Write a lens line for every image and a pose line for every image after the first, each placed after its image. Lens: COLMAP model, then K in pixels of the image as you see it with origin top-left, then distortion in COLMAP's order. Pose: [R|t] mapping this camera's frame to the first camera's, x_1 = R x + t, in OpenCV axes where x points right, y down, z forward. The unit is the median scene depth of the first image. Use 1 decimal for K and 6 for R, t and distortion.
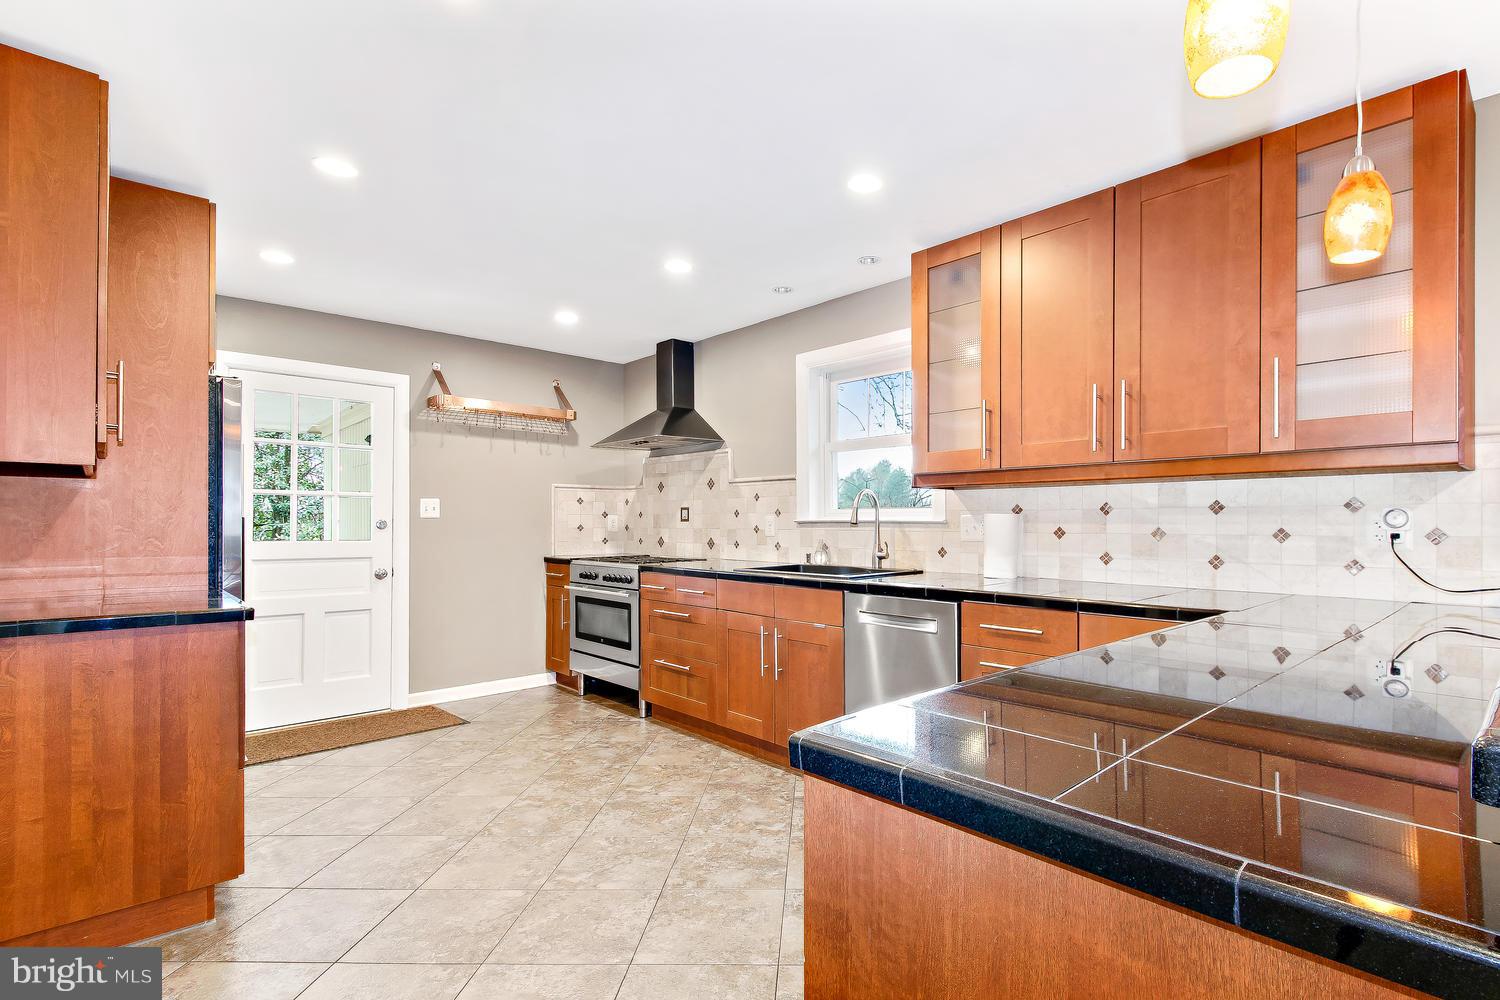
lens RADIAL K [[715.2, 0, 818.2], [0, 715.2, 519.0], [0, 0, 1]] dist [0.002900, 0.000657]
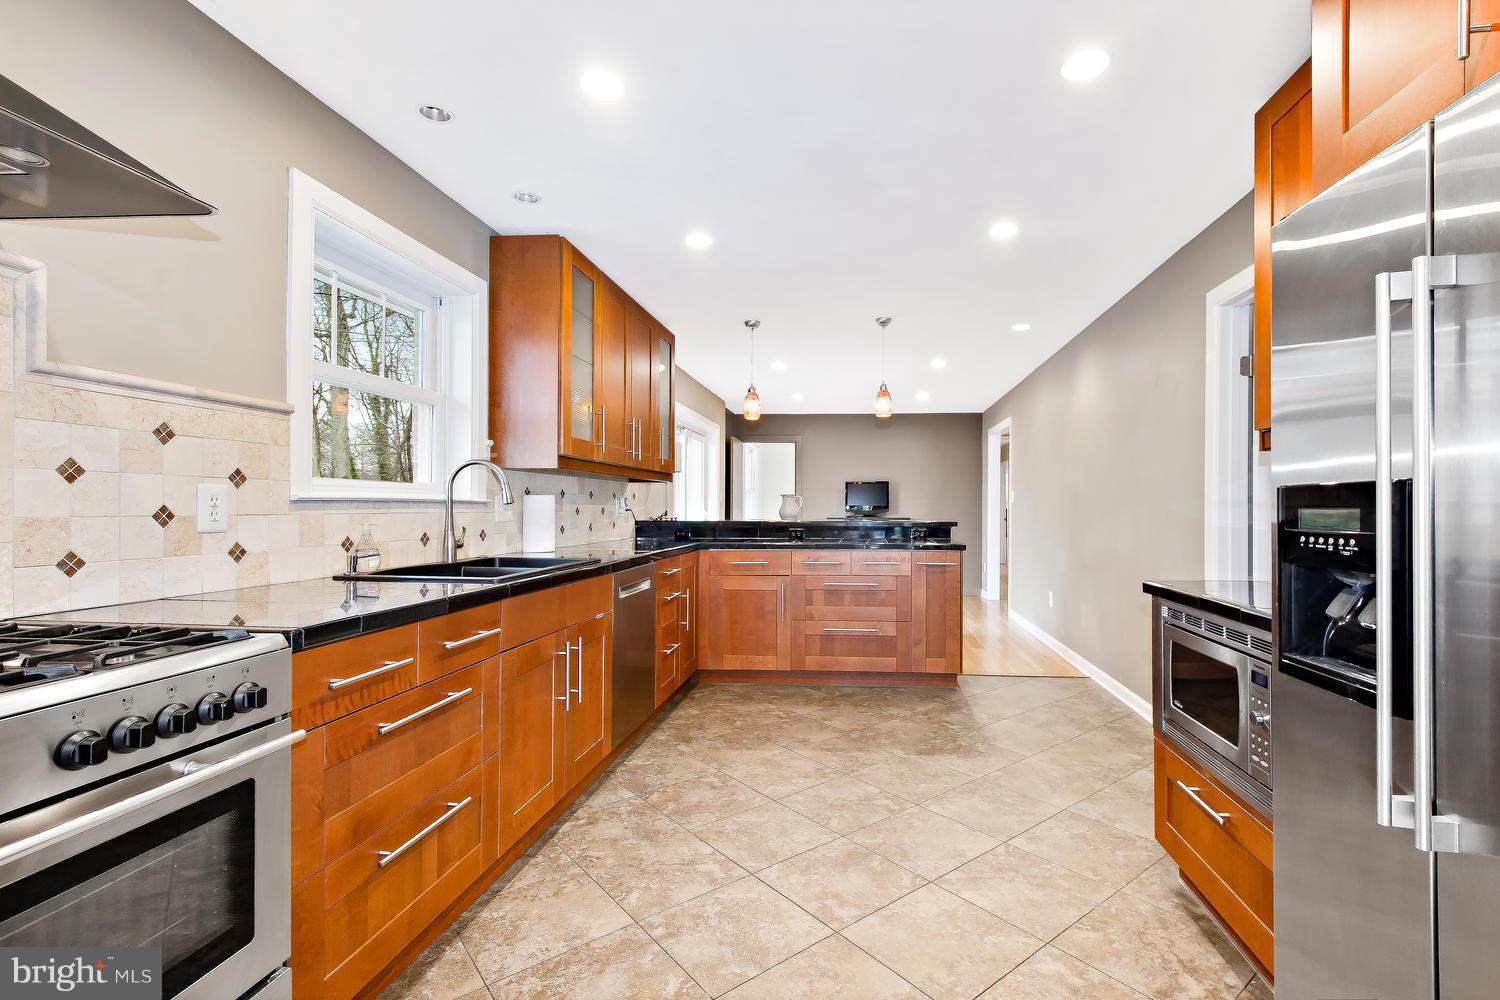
lens RADIAL K [[705.8, 0, 802.0], [0, 705.8, 507.6], [0, 0, 1]] dist [0.002448, -0.000118]
pose [[-0.645643, 0.001479, 0.763638, -0.628814], [-0.001489, 0.999994, -0.003196, 0.010931], [-0.763638, -0.003201, -0.645637, 1.027501]]
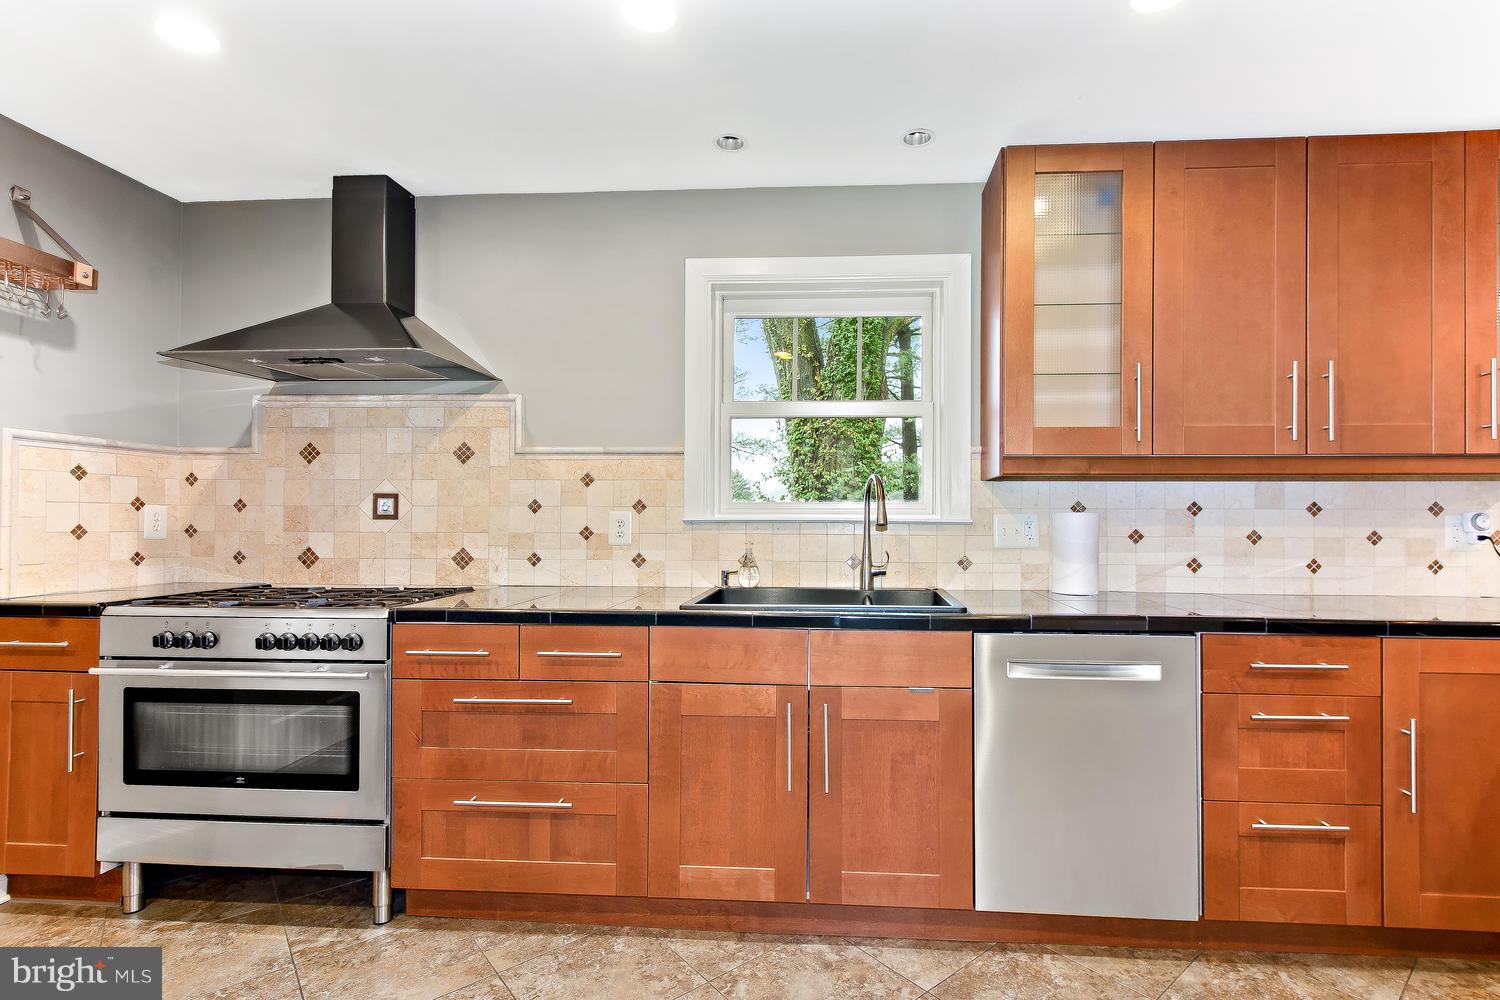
lens RADIAL K [[705.8, 0, 802.0], [0, 705.8, 507.6], [0, 0, 1]] dist [0.002448, -0.000118]
pose [[0.749075, 0.016131, 0.662289, -0.359126], [-0.007176, 0.999842, -0.016236, 0.001279], [-0.662447, 0.007409, 0.749072, 0.455388]]
